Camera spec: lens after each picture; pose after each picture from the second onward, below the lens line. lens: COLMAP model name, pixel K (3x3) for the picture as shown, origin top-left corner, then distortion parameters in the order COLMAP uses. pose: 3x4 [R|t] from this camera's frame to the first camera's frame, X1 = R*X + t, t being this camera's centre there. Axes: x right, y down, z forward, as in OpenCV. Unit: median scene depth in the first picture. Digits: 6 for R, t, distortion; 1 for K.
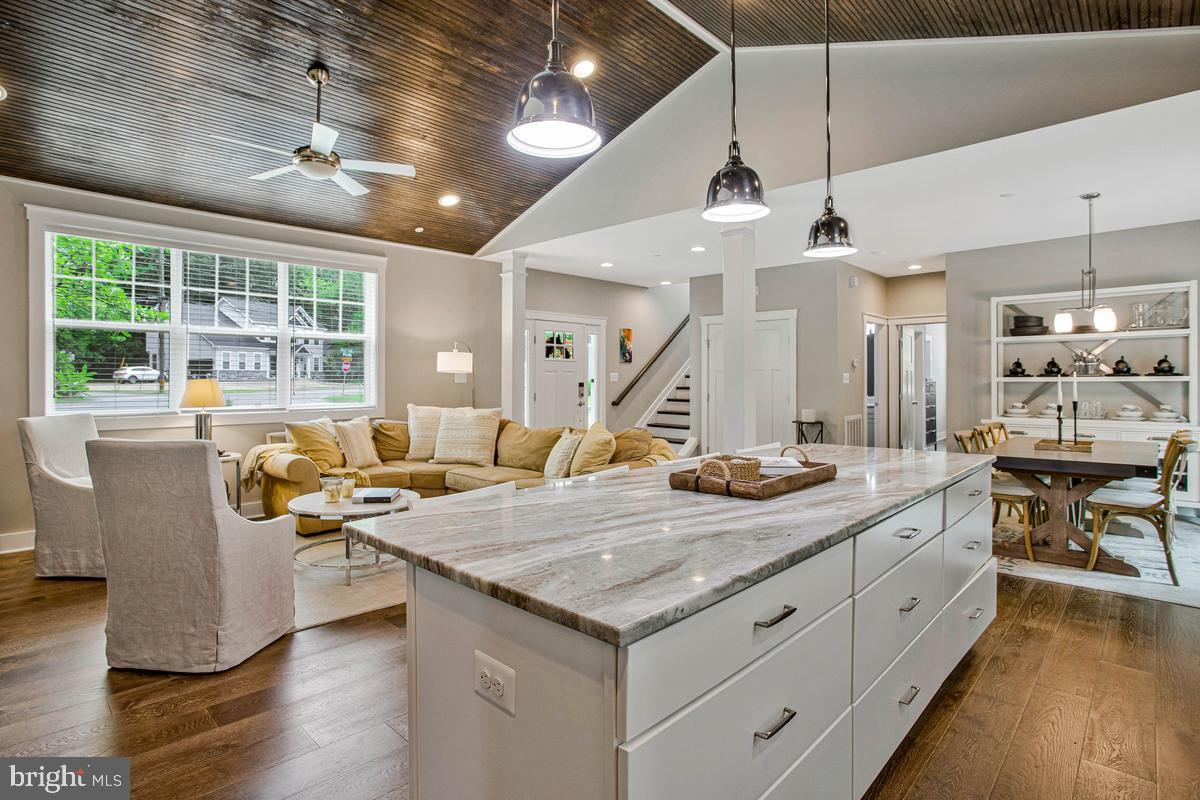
lens RADIAL K [[601.6, 0, 601.8], [0, 601.6, 399.1], [0, 0, 1]] dist [-0.032777, 0.009912]
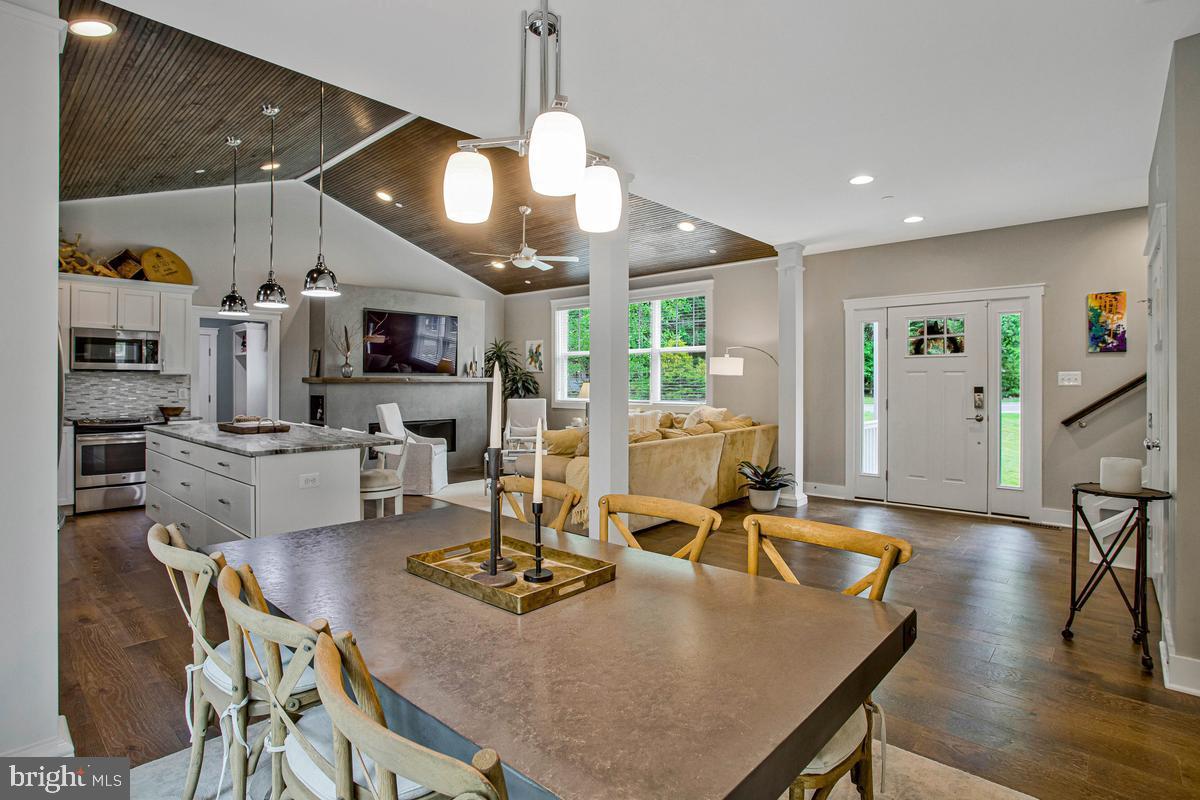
lens RADIAL K [[601.6, 0, 601.1], [0, 601.6, 380.8], [0, 0, 1]] dist [-0.032777, 0.009912]
pose [[0.013082, 0.001056, -0.999914, 0.879986], [-0.031504, 0.999503, 0.000643, -0.030380], [0.999418, 0.031492, 0.013109, 0.783749]]
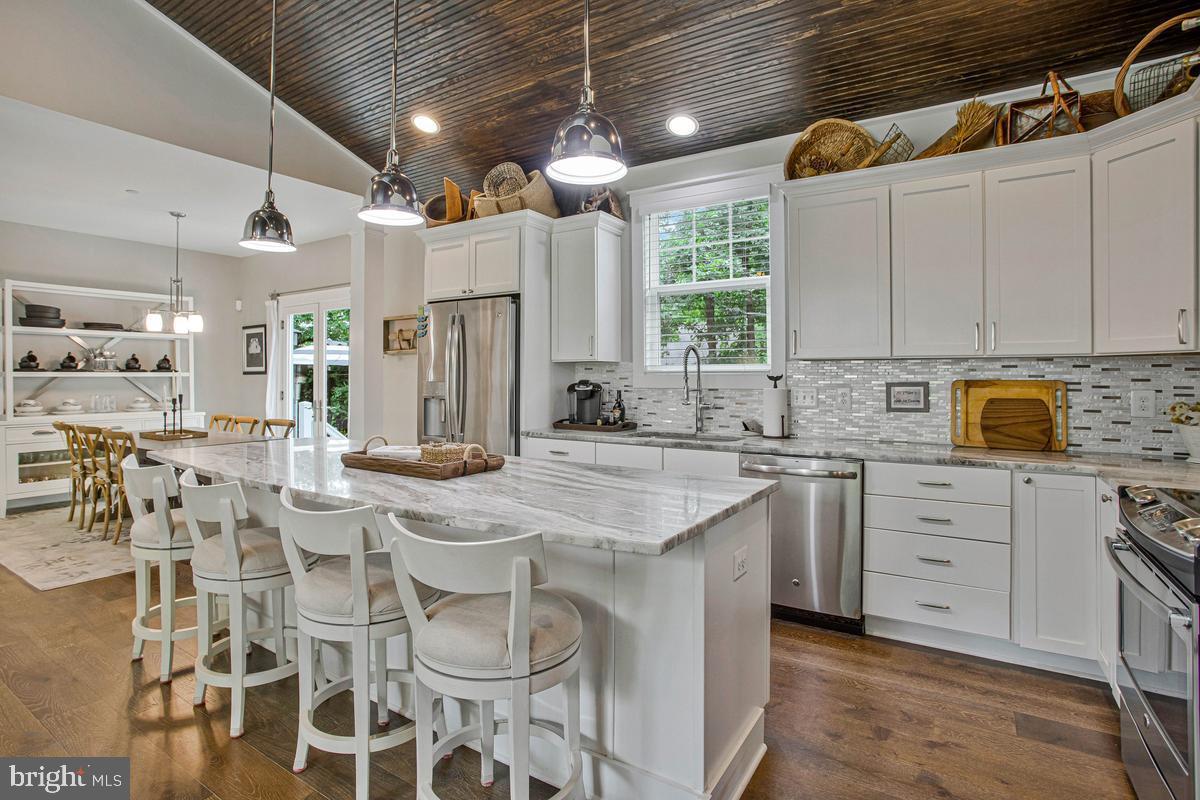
lens RADIAL K [[601.6, 0, 588.5], [0, 601.6, 364.8], [0, 0, 1]] dist [-0.032777, 0.009912]
pose [[-0.165612, 0.021869, 0.985948, -0.324195], [0.027145, 0.999476, -0.017610, -0.008838], [-0.985817, 0.023847, -0.166119, 0.311315]]
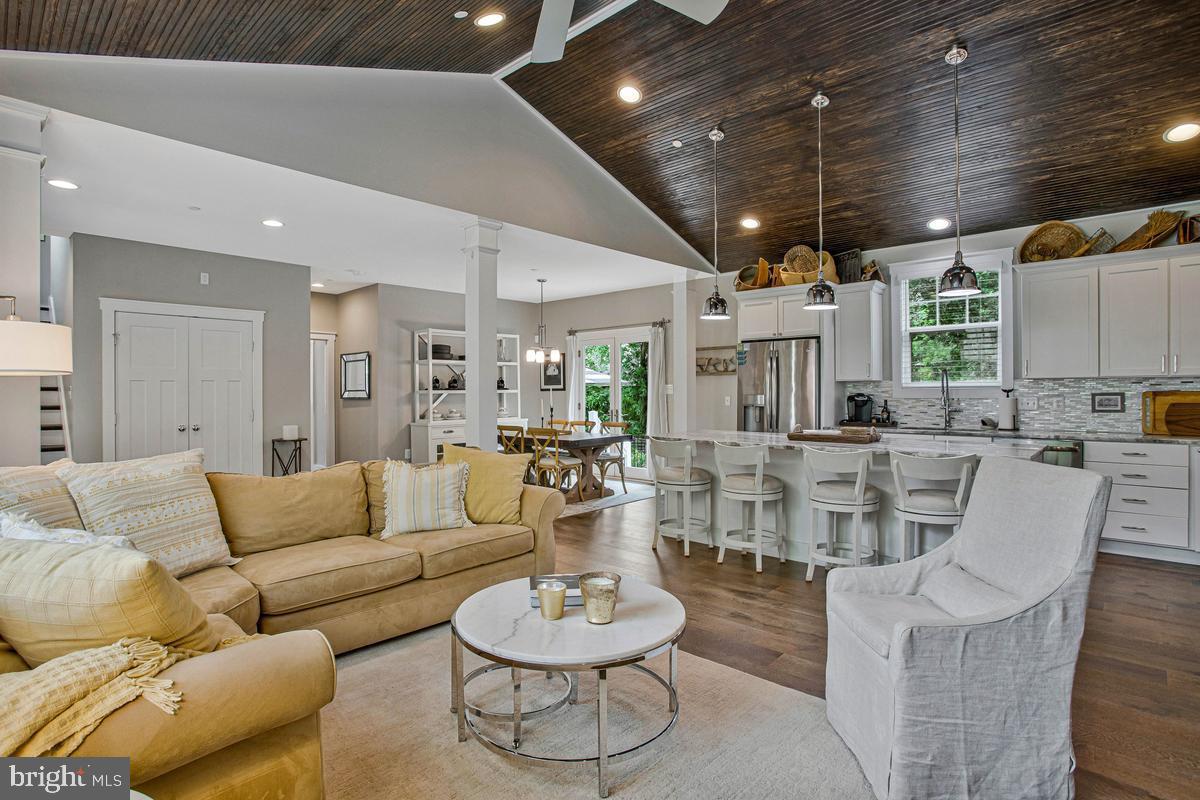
lens RADIAL K [[601.6, 0, 590.8], [0, 601.6, 385.0], [0, 0, 1]] dist [-0.032777, 0.009912]
pose [[-0.008352, 0.011547, 0.999898, -0.655156], [0.034703, 0.999334, -0.011250, -0.021497], [-0.999363, 0.034605, -0.008747, 0.666541]]
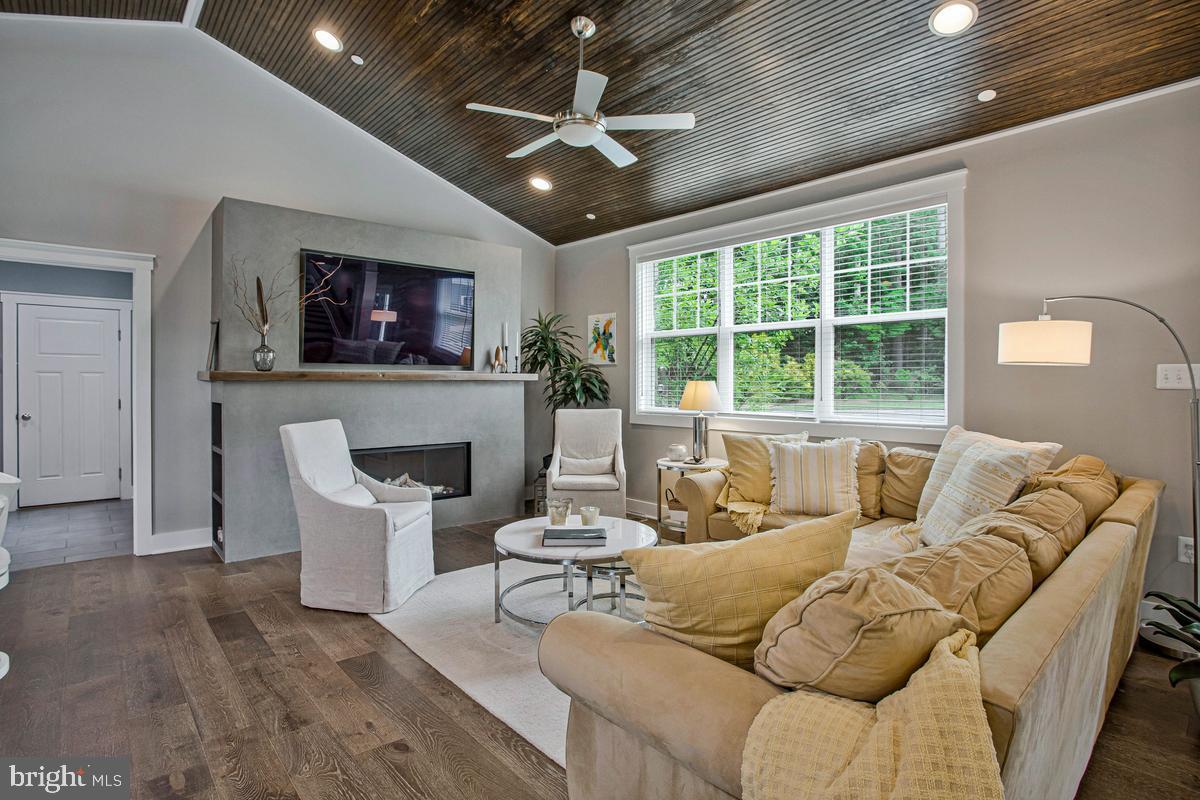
lens RADIAL K [[601.6, 0, 599.3], [0, 601.6, 380.2], [0, 0, 1]] dist [-0.032777, 0.009912]
pose [[-0.100379, -0.002252, -0.994947, 0.245222], [-0.032633, 0.999467, 0.001030, -0.022453], [0.994414, 0.032571, -0.100399, 0.721243]]
